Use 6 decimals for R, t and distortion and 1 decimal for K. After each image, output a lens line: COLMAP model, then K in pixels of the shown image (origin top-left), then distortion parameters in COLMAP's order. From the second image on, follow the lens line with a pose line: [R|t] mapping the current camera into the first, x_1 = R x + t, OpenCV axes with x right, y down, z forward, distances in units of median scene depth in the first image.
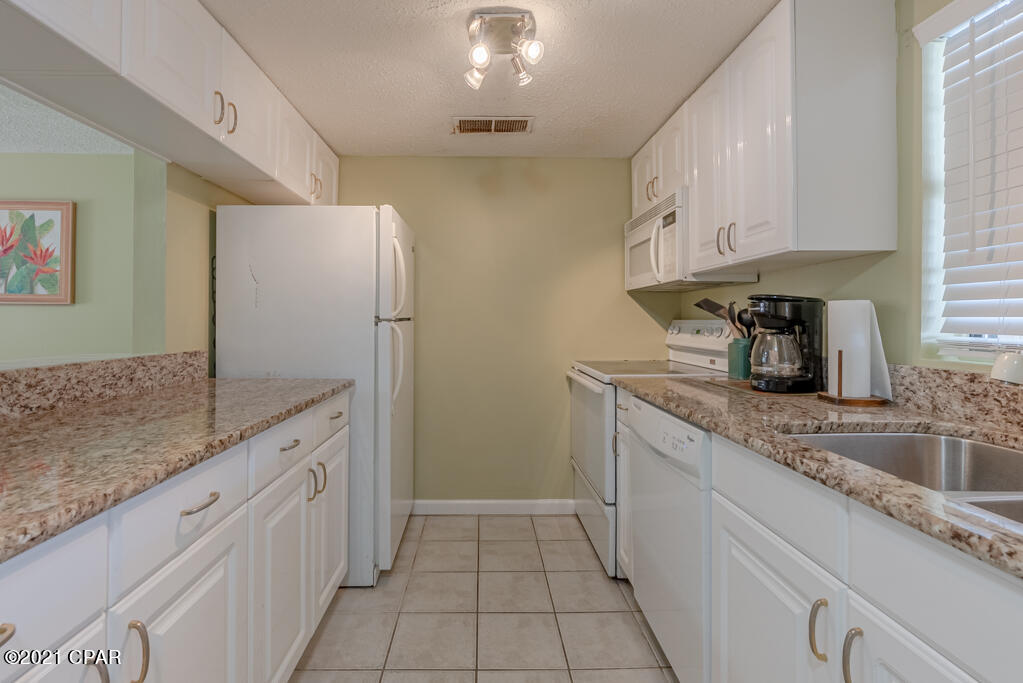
lens RADIAL K [[486.2, 0, 506.0], [0, 486.2, 322.5], [0, 0, 1]] dist [0.001417, 0.000212]
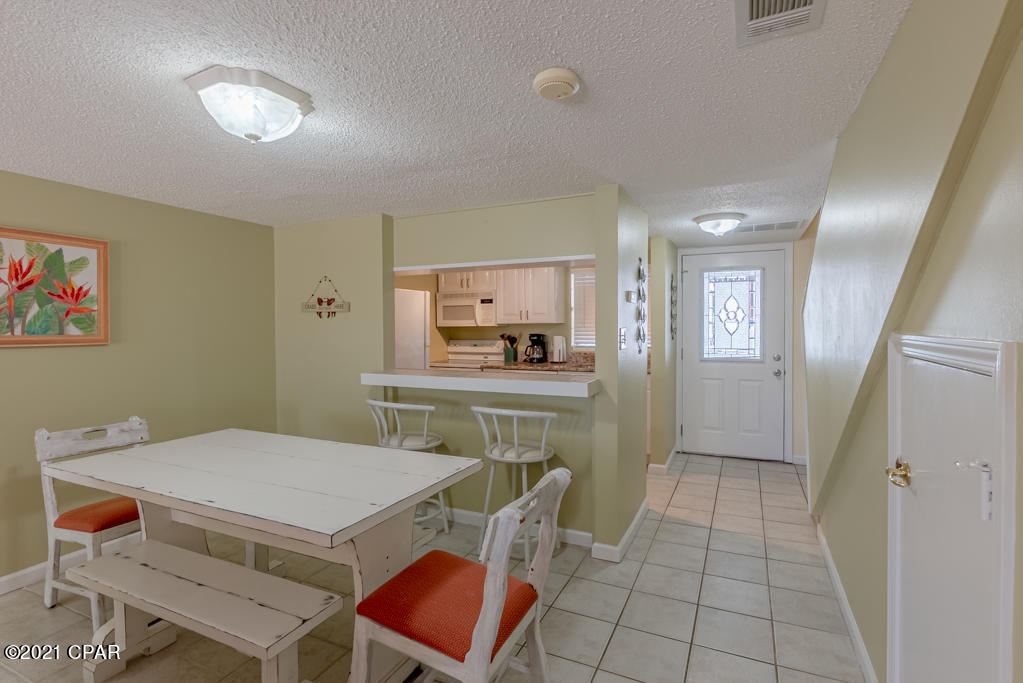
lens RADIAL K [[486.2, 0, 506.0], [0, 486.2, 322.5], [0, 0, 1]] dist [0.001417, 0.000212]
pose [[0.459139, -0.000805, 0.888364, -1.409388], [0.010990, 0.999928, -0.004774, -0.068516], [-0.888297, 0.011955, 0.459115, -0.182220]]
